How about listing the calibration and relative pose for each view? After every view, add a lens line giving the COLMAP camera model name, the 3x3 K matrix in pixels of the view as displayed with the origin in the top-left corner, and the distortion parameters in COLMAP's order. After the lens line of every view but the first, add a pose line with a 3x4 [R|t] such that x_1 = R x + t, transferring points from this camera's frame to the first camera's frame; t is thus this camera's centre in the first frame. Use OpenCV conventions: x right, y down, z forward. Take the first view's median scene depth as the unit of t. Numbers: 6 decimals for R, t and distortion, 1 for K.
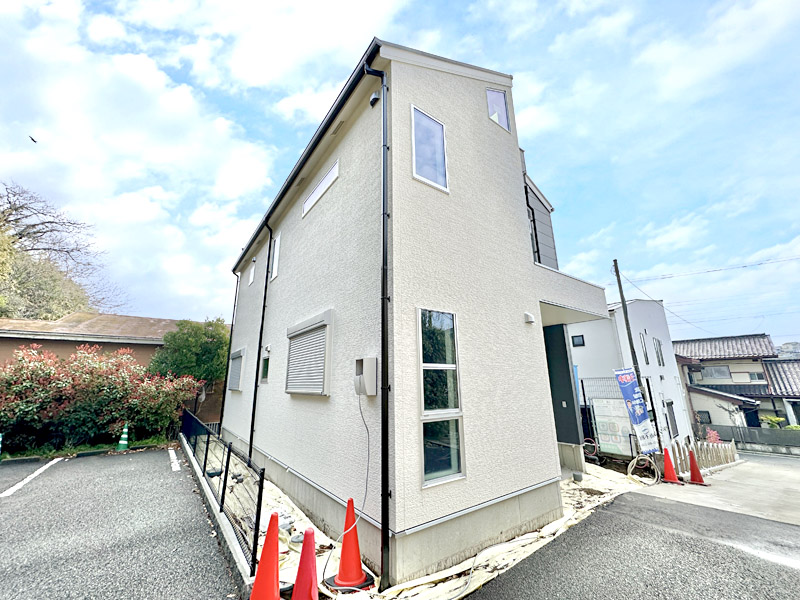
lens RADIAL K [[316.5, 0, 396.1], [0, 316.5, 297.3], [0, 0, 1]] dist [-0.000755, -0.001403]
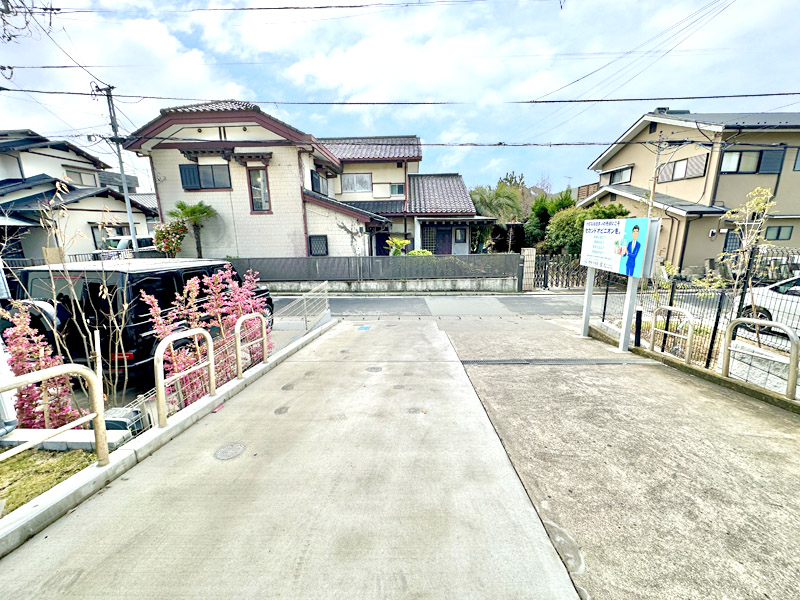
lens RADIAL K [[316.5, 0, 400.2], [0, 316.5, 299.0], [0, 0, 1]] dist [-0.000755, -0.001403]
pose [[0.689050, -0.167123, 0.705181, 0.640209], [-0.175749, 0.905467, 0.386319, 0.213918], [-0.703080, -0.390128, 0.594540, 0.500089]]
